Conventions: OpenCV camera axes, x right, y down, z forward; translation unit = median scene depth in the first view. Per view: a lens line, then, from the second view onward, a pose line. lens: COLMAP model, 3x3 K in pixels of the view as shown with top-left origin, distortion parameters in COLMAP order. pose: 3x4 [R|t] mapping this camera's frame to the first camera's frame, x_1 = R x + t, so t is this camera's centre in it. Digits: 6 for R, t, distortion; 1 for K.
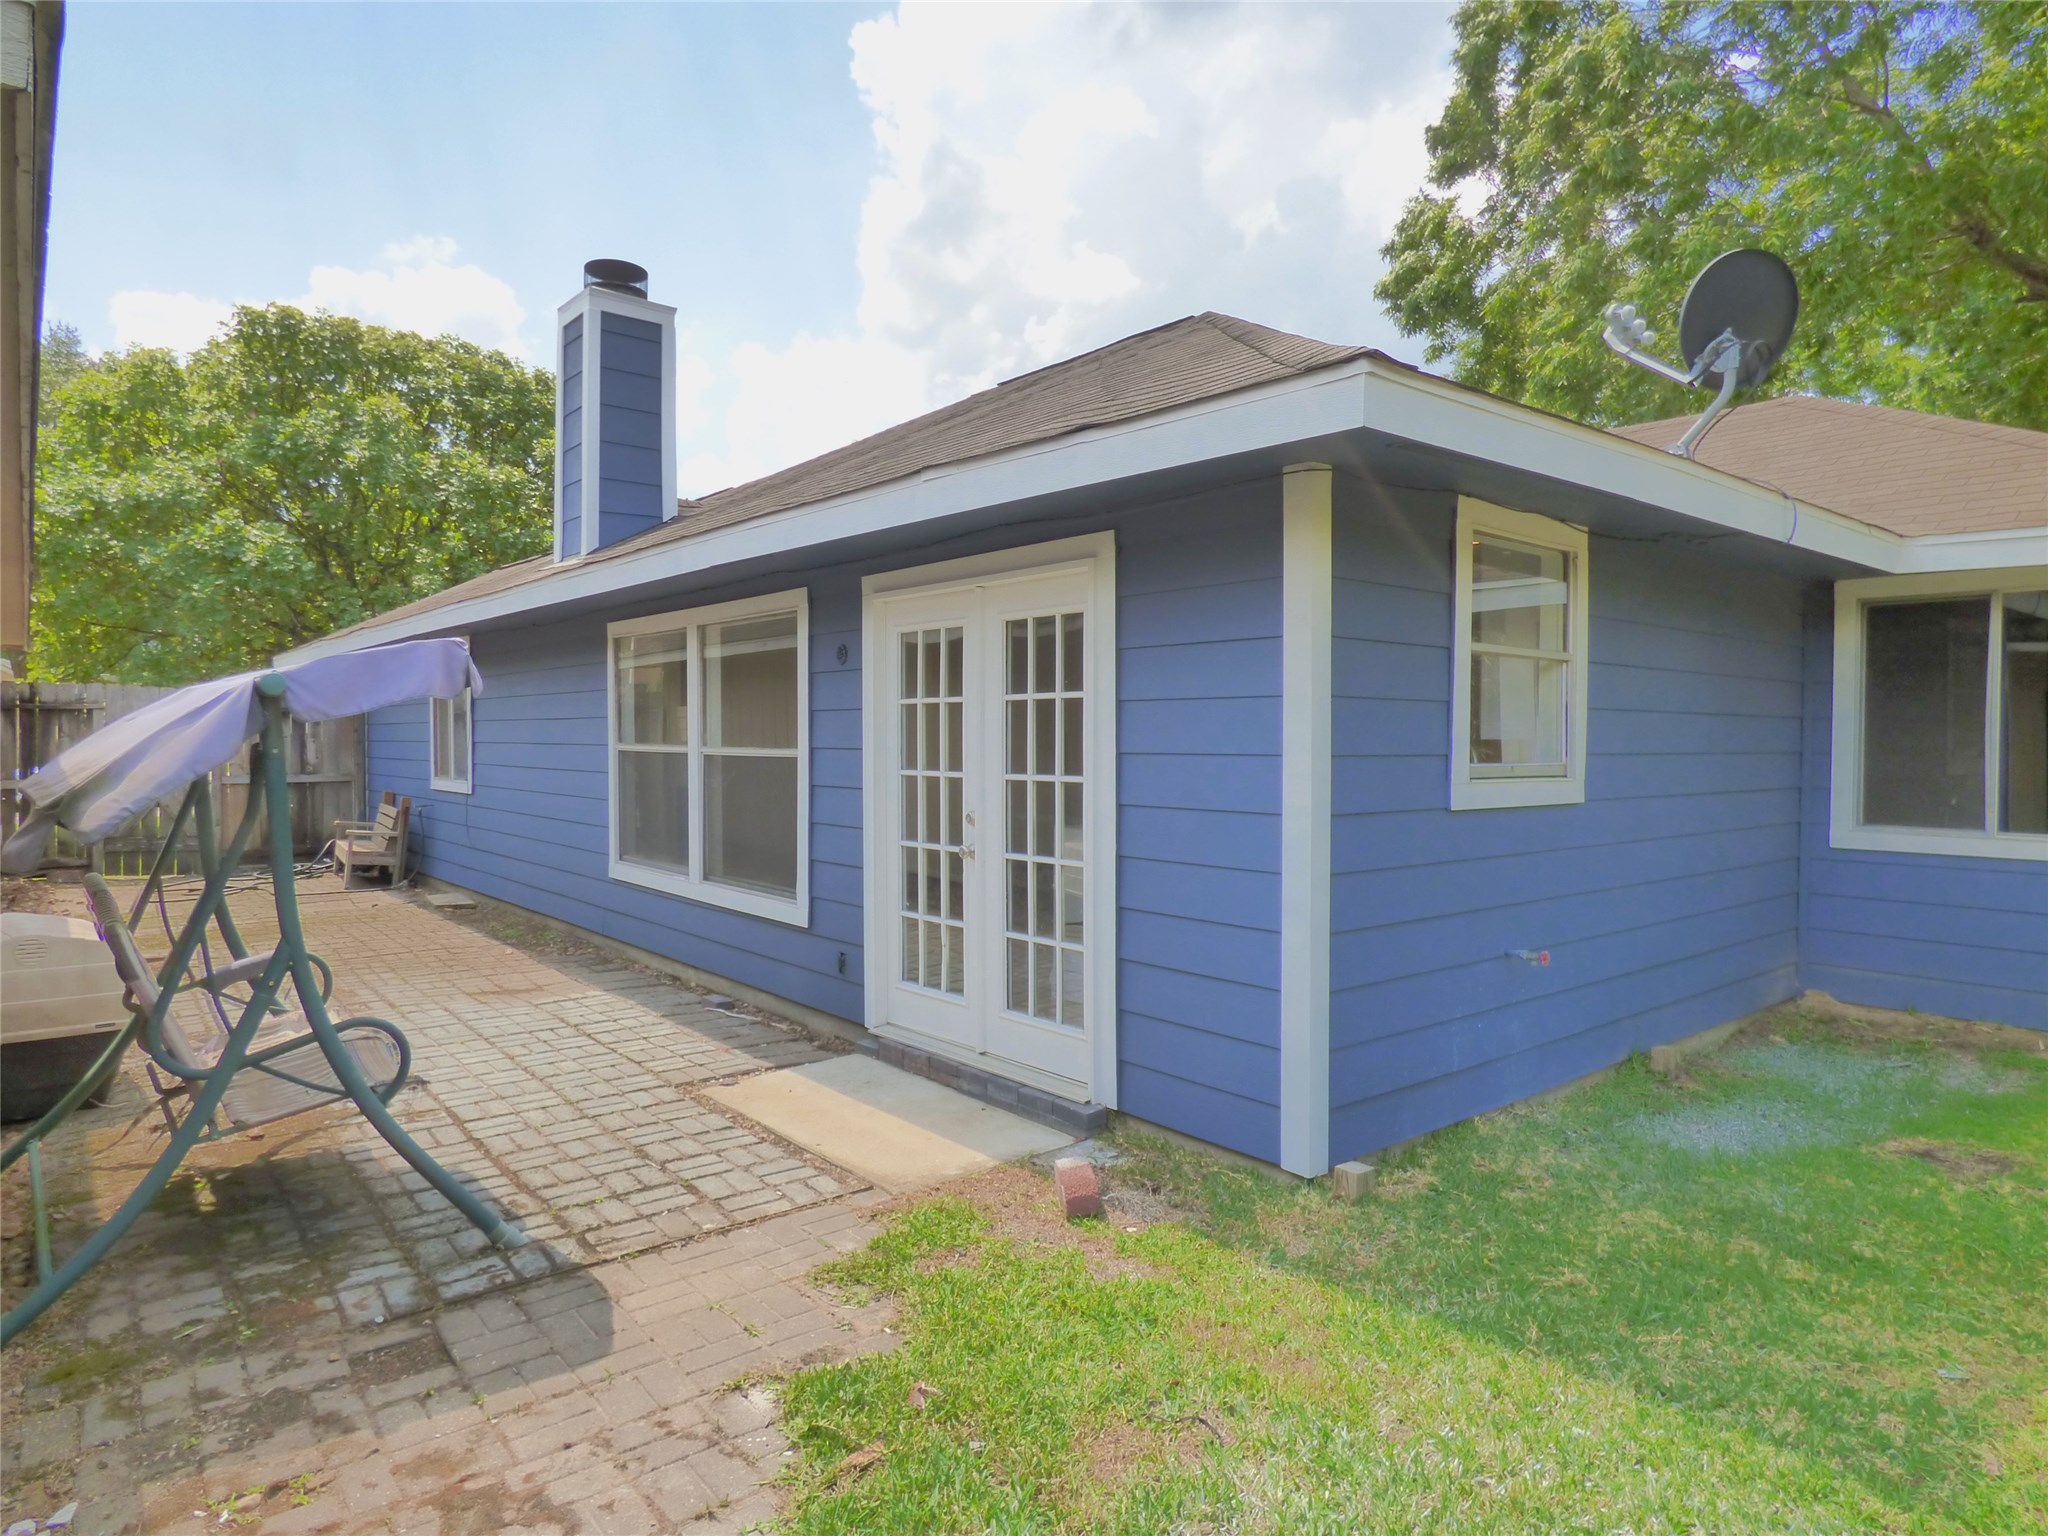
lens RADIAL K [[1210.6, 0, 1027.9], [0, 1210.6, 762.7], [0, 0, 1]] dist [-0.006328, -0.000099]
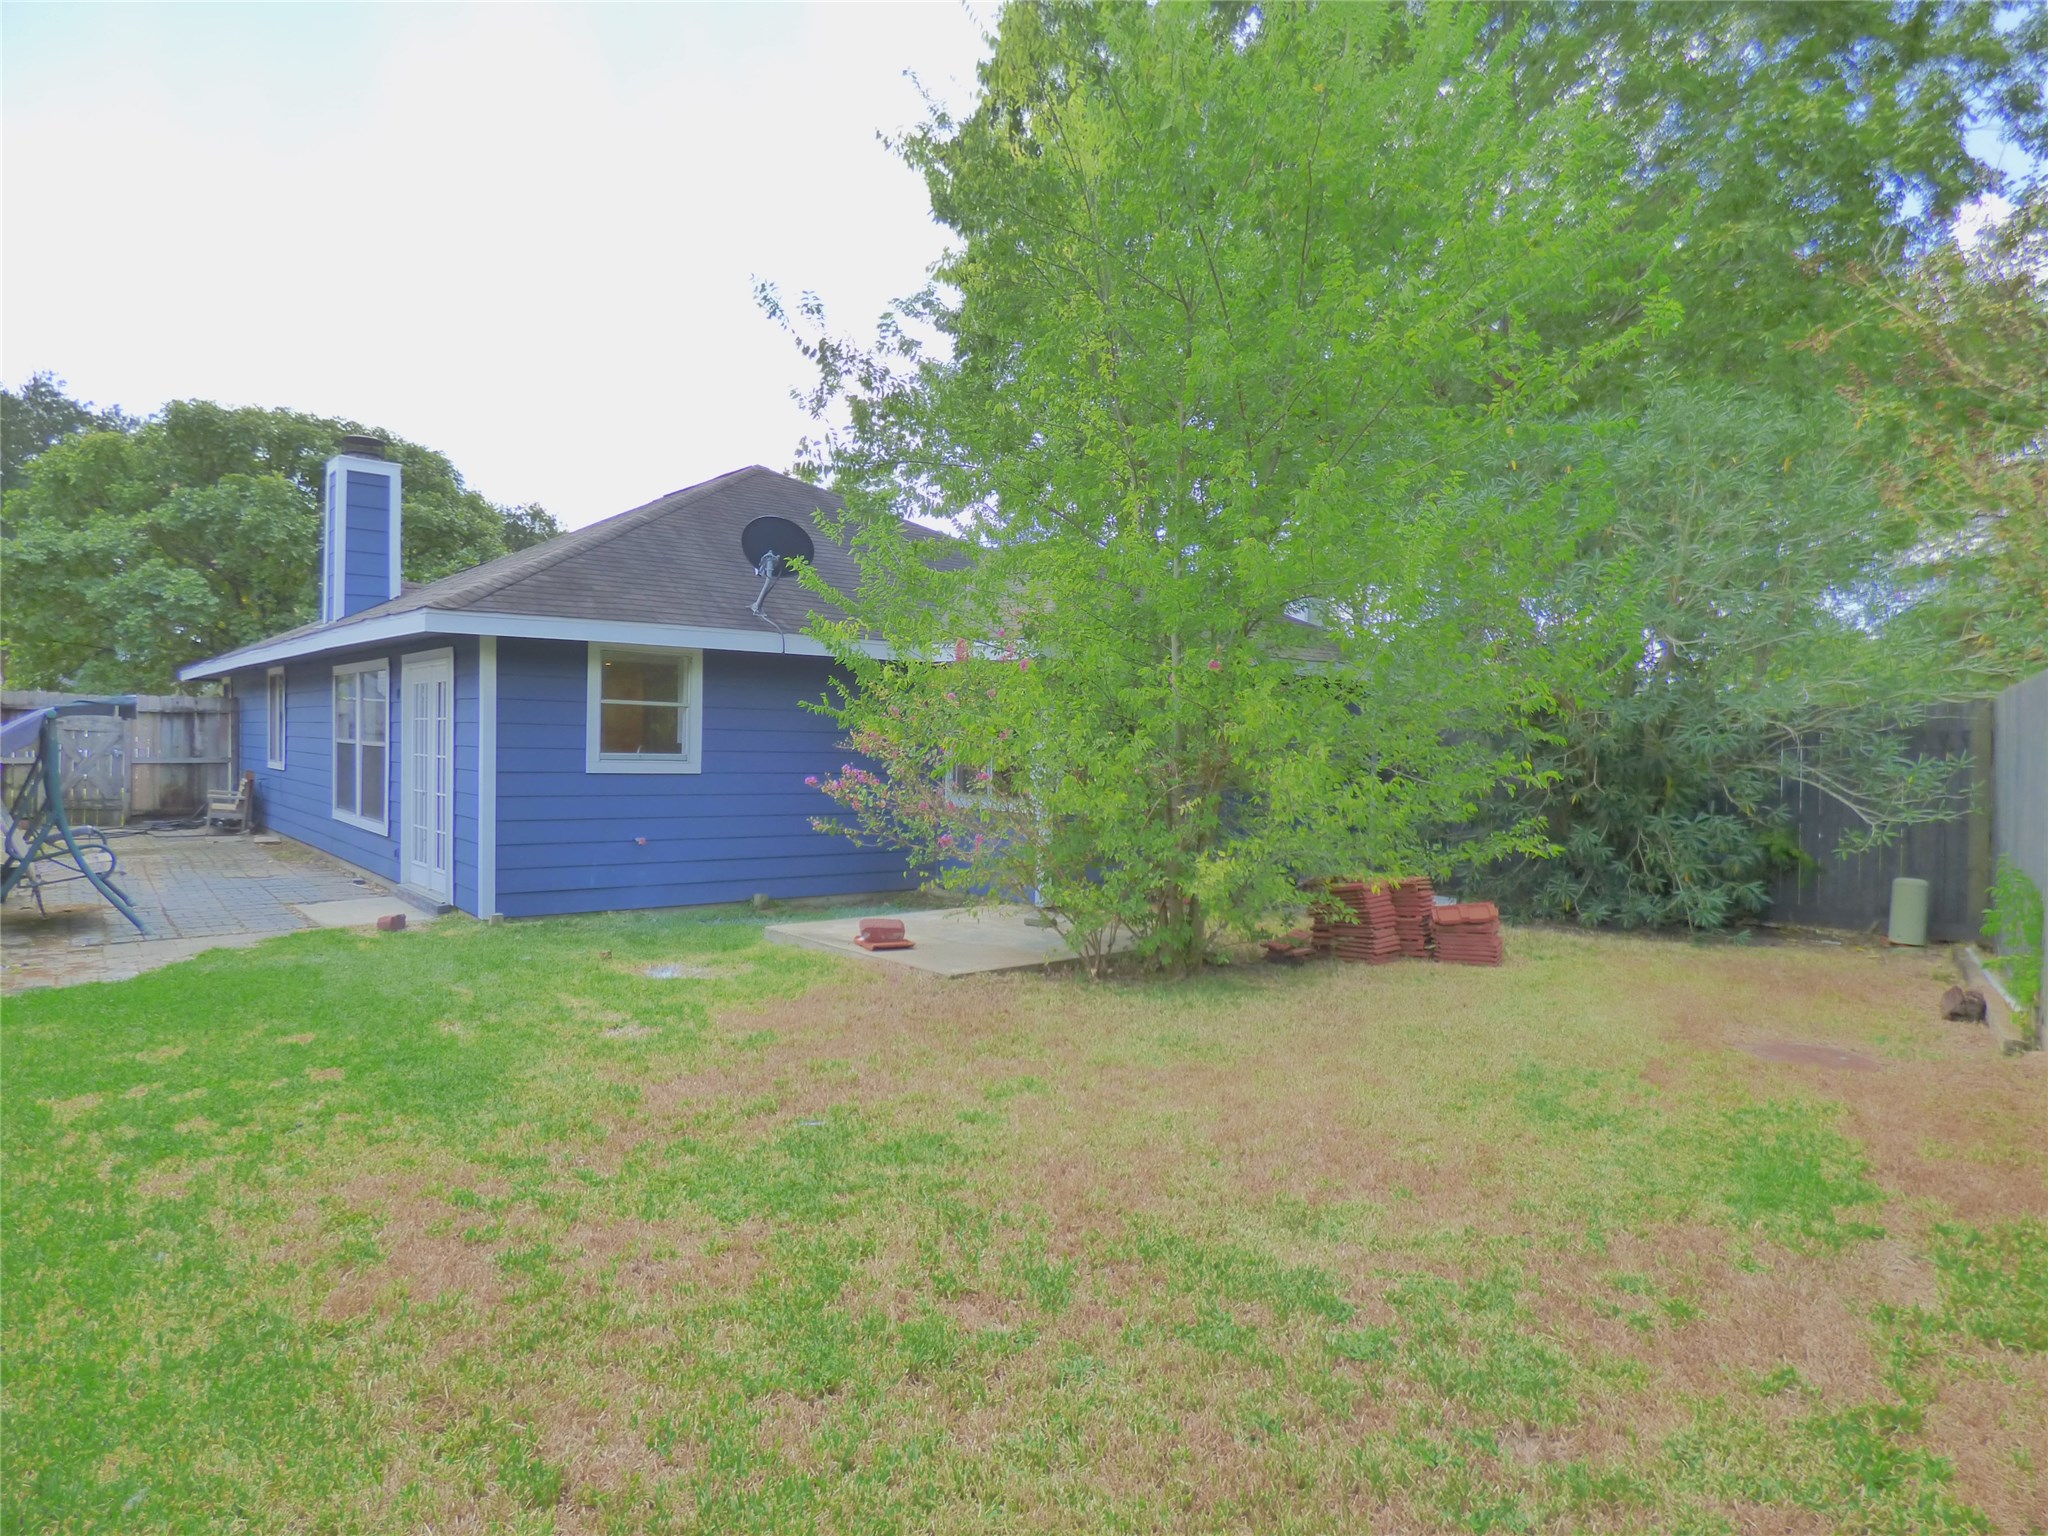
lens RADIAL K [[1210.6, 0, 1027.9], [0, 1210.6, 762.7], [0, 0, 1]] dist [-0.006328, -0.000099]
pose [[0.999888, 0.014975, 0.000659, 0.311314], [-0.014974, 0.999887, -0.001363, 0.002827], [-0.000679, 0.001353, 0.999999, -0.338853]]
